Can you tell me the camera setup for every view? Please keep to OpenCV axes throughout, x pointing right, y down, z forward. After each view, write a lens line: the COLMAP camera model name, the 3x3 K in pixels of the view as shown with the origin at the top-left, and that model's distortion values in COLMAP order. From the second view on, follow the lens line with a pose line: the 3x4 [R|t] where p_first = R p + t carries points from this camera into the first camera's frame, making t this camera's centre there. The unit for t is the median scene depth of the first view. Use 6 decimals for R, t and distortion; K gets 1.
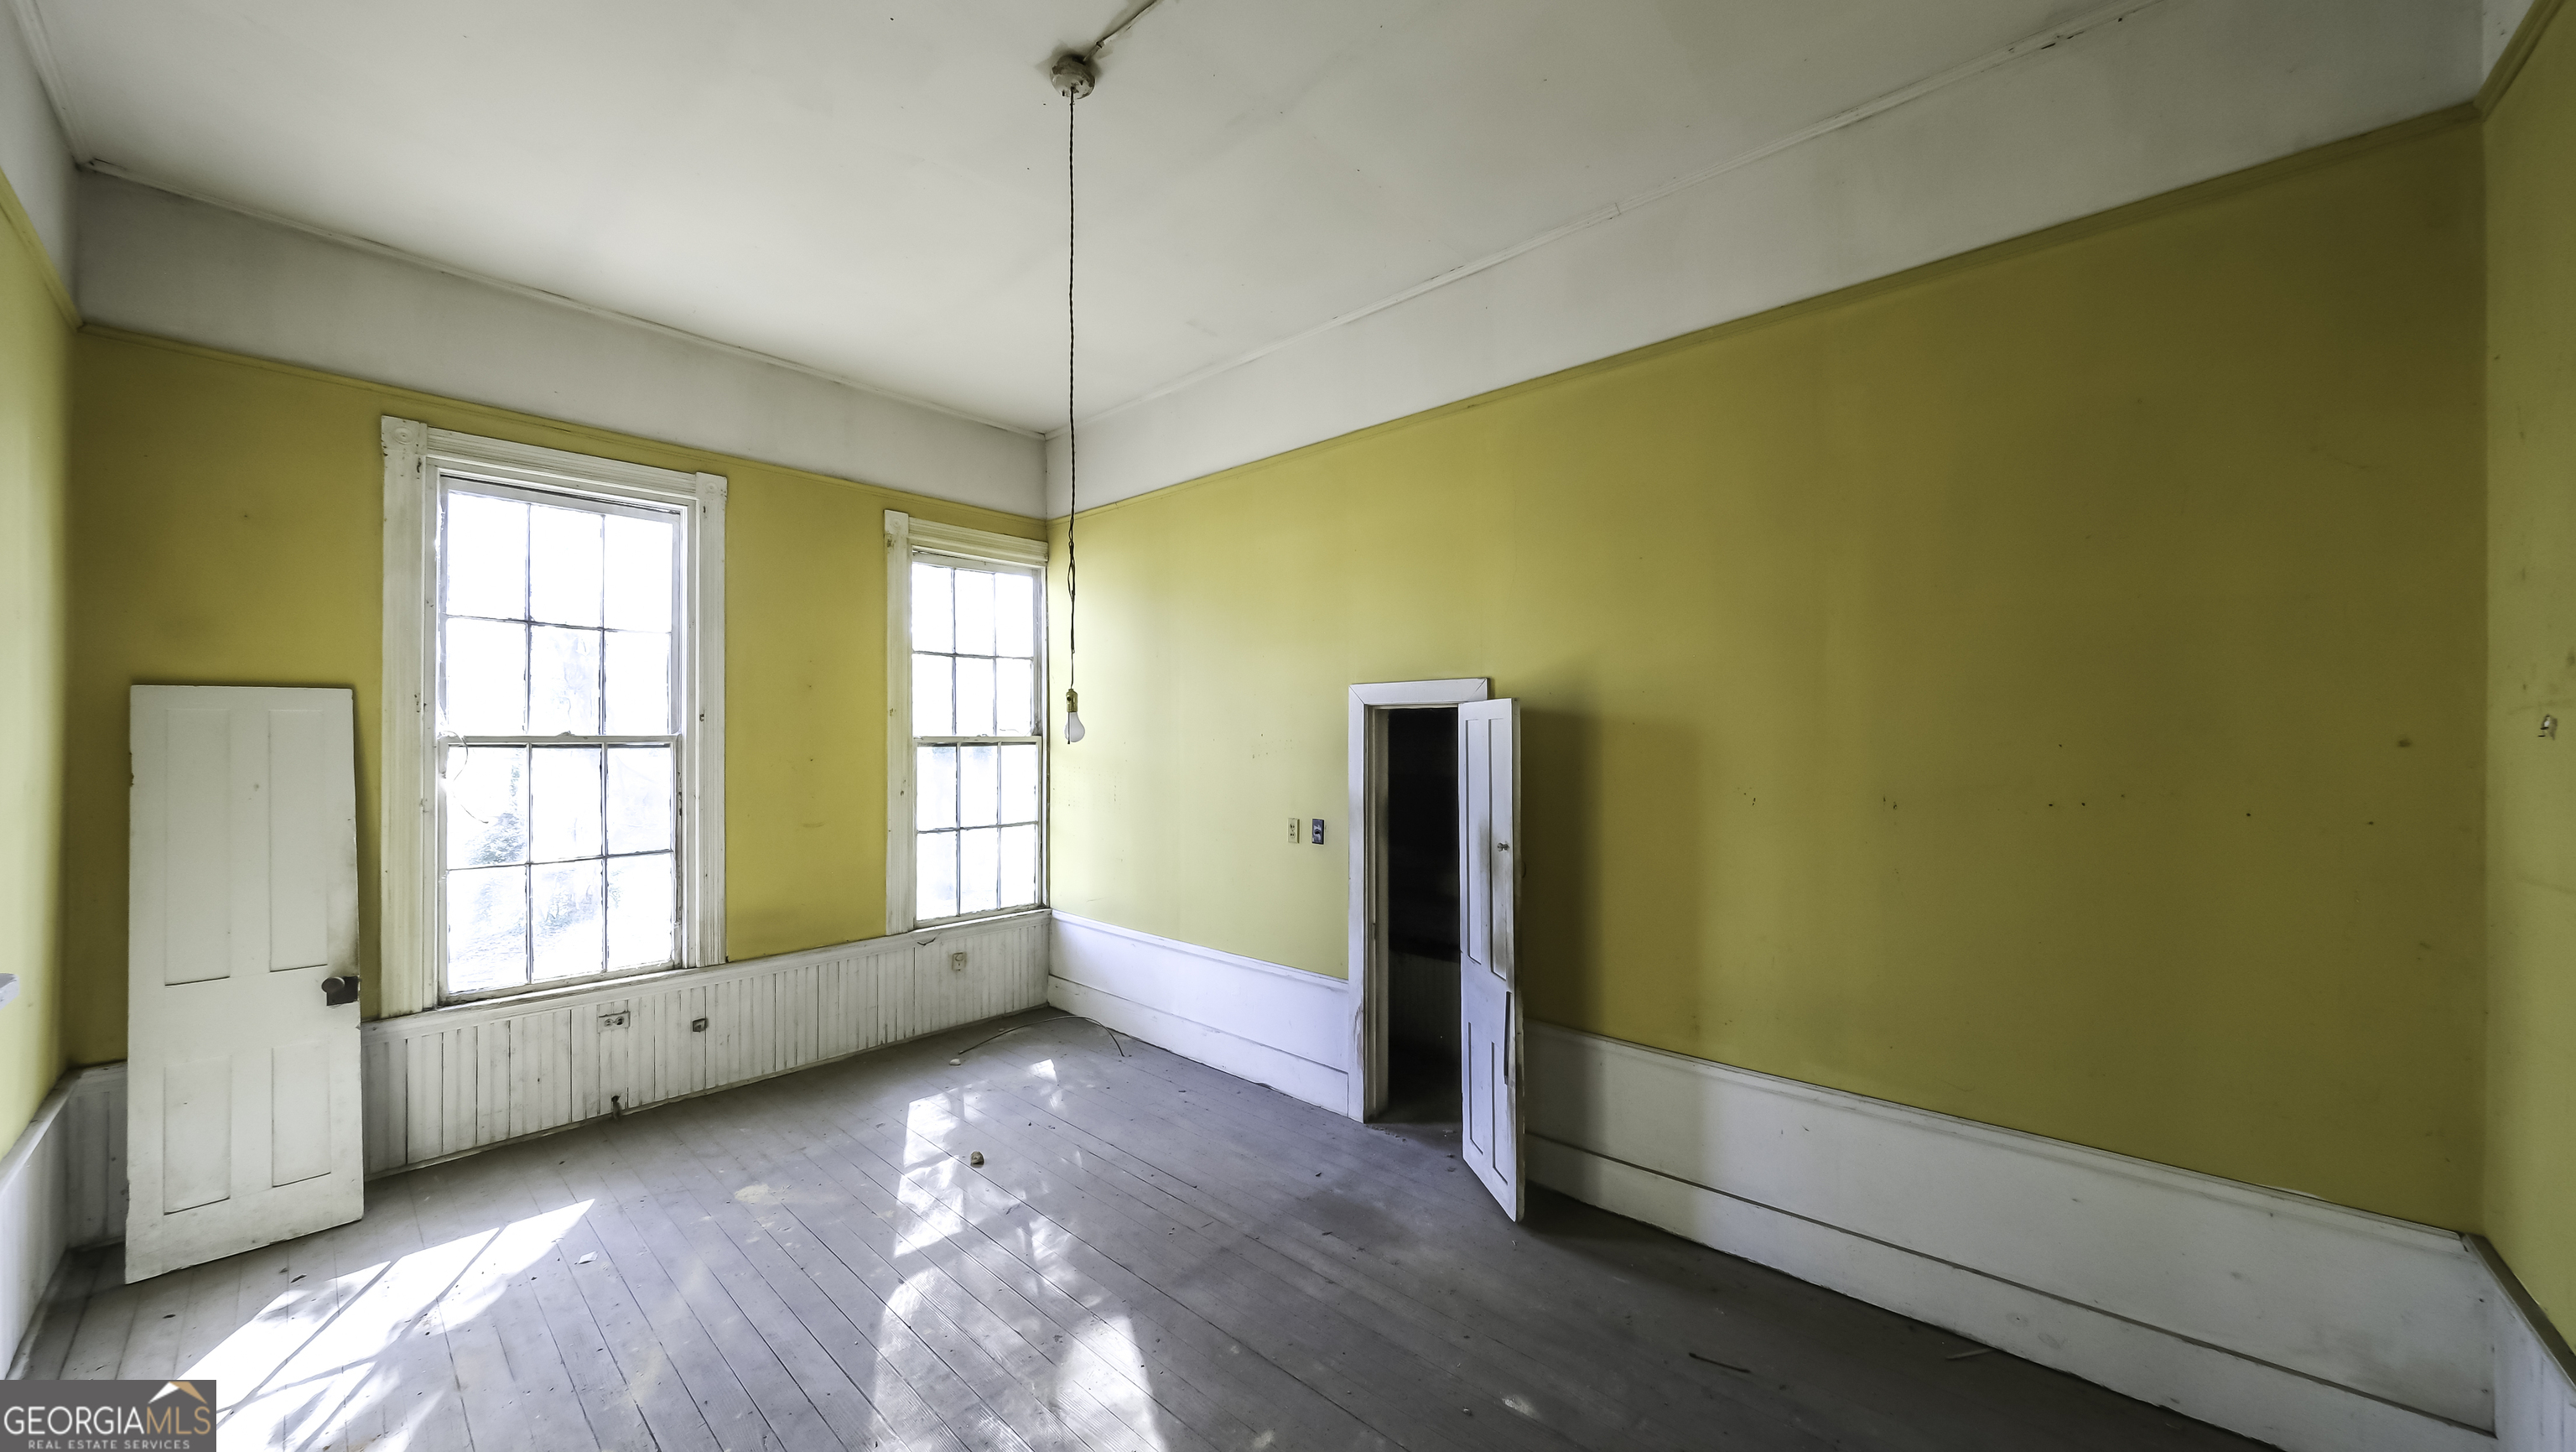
lens RADIAL K [[880.9, 0, 1314.4], [0, 880.9, 729.8], [0, 0, 1]] dist [-0.002027, -0.000182]
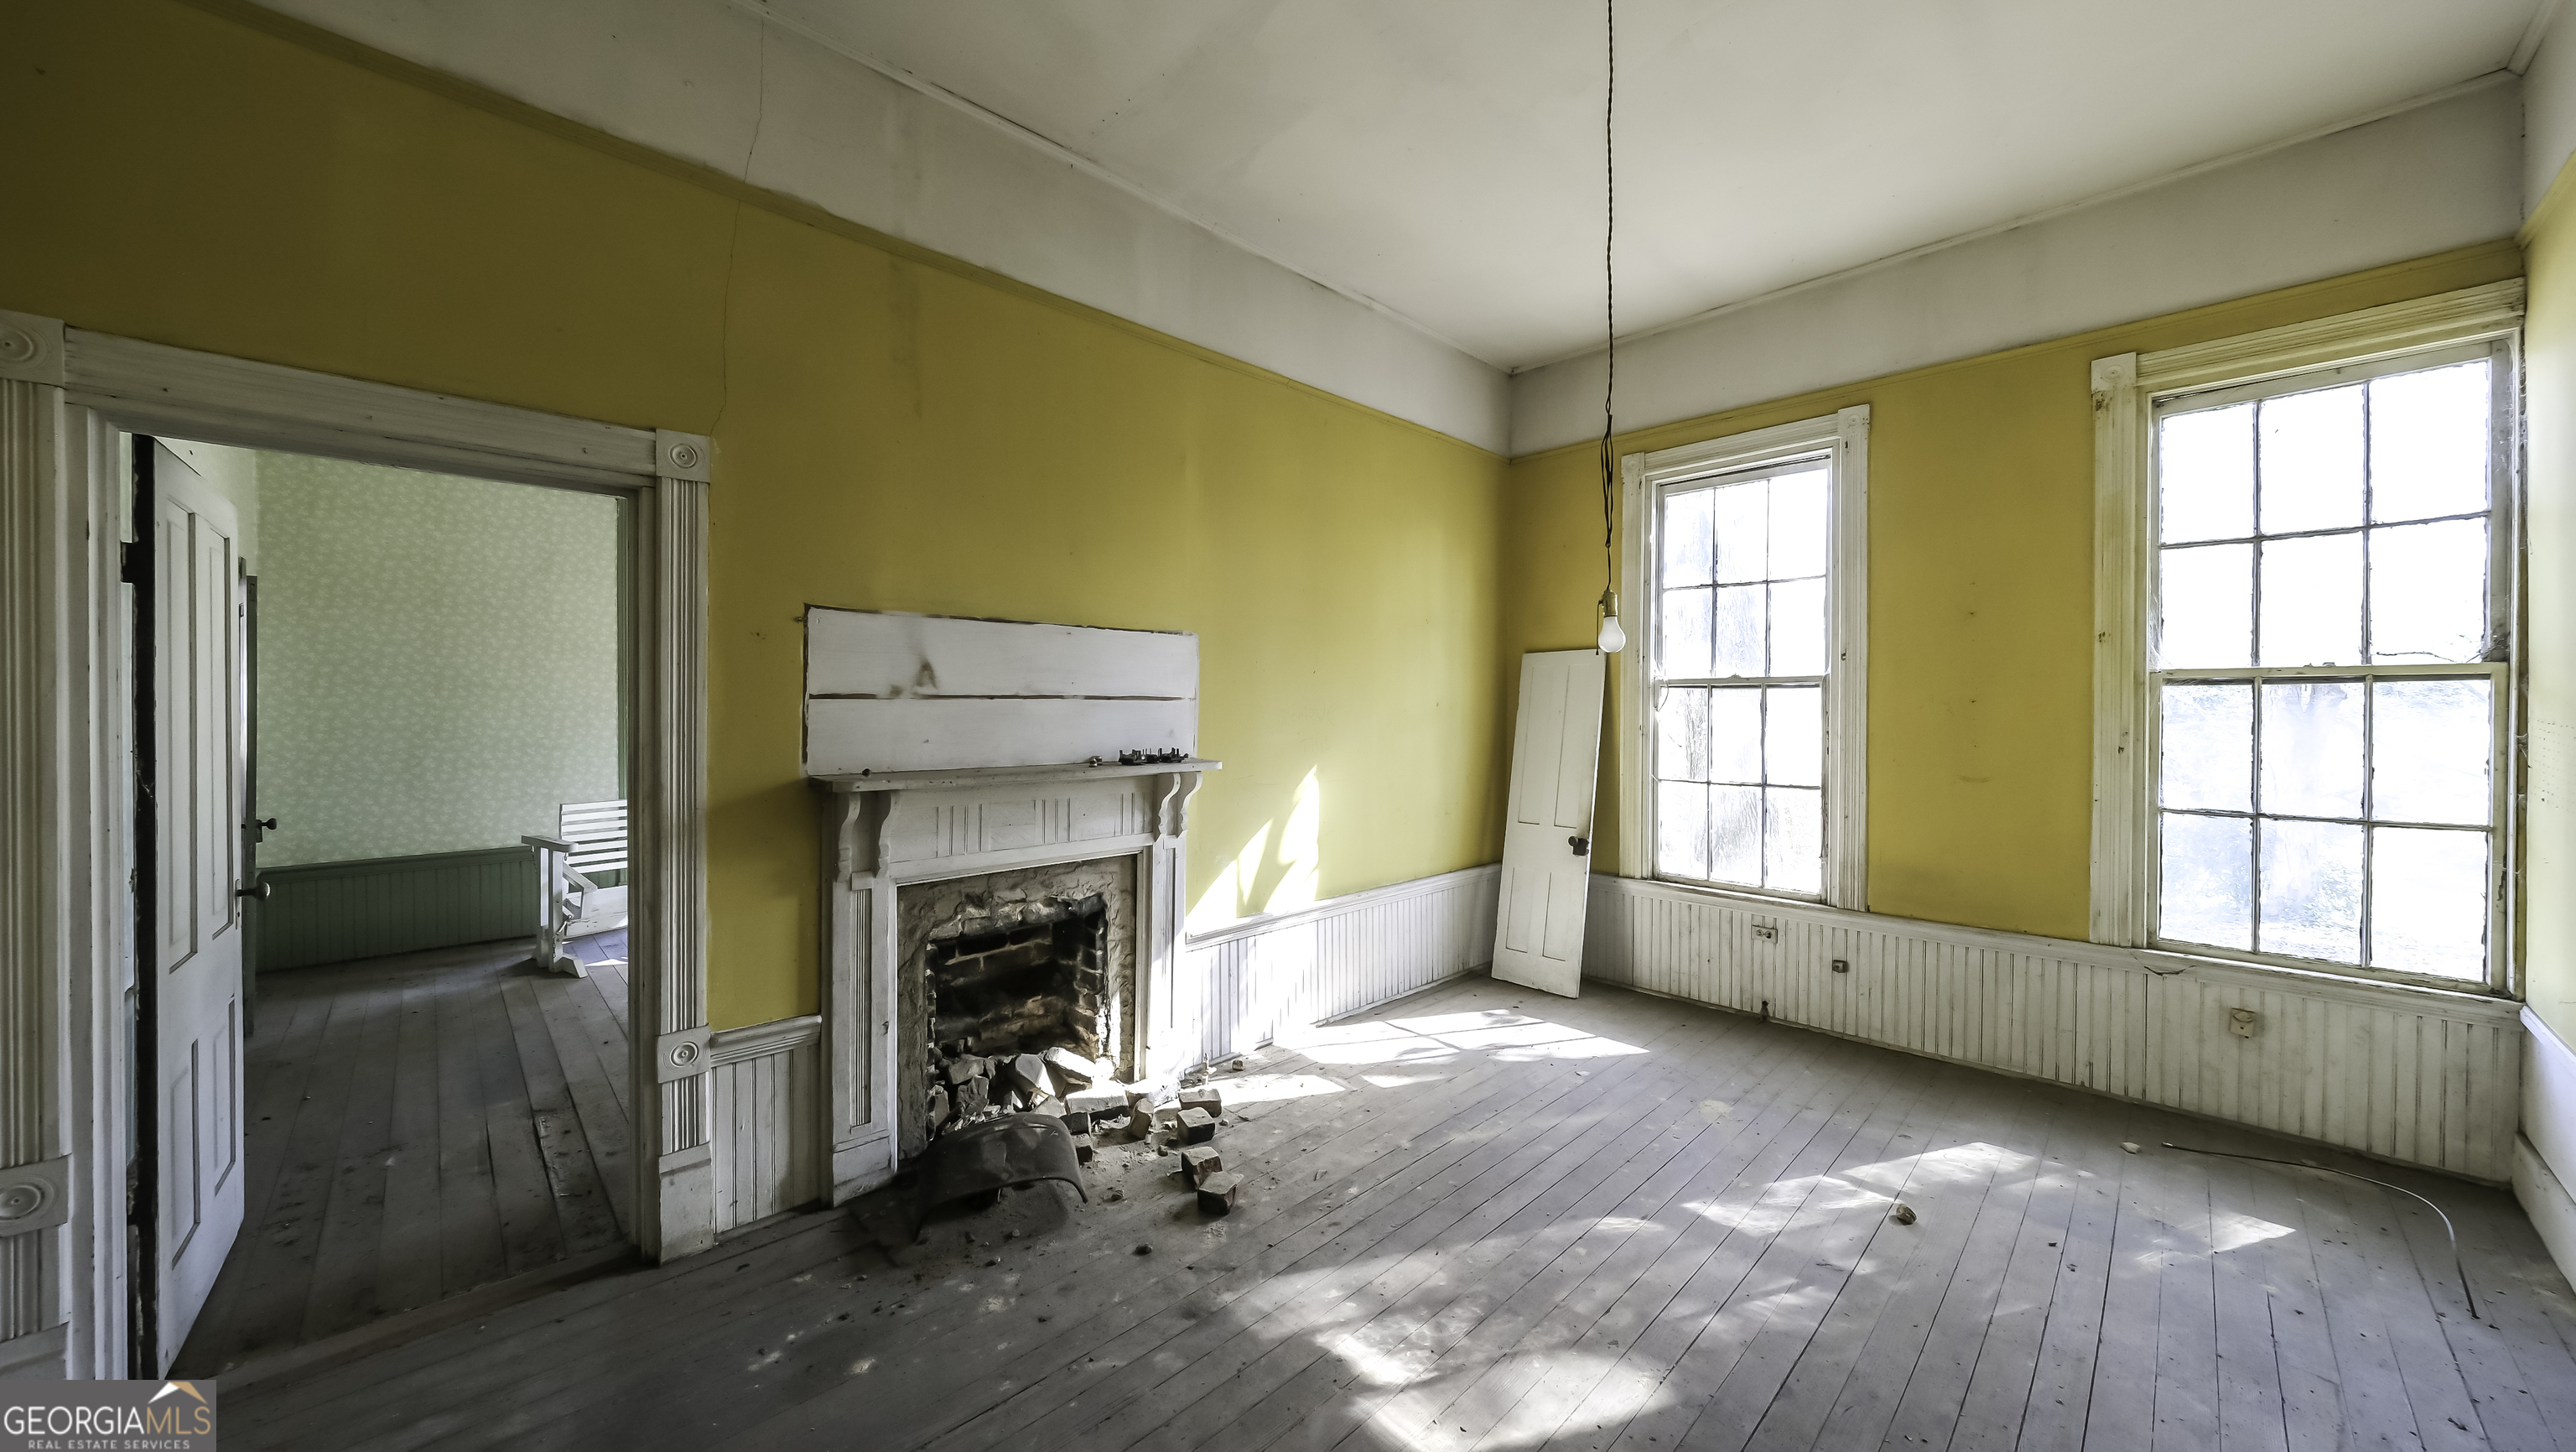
lens RADIAL K [[907.8, 0, 1280.0], [0, 907.8, 712.9], [0, 0, 1]] dist [0.000440, 0.000099]
pose [[-0.075081, 0.003576, -0.997171, 0.381705], [0.005278, 0.999981, 0.003189, 0.043995], [0.997164, -0.005024, -0.075098, 0.461753]]
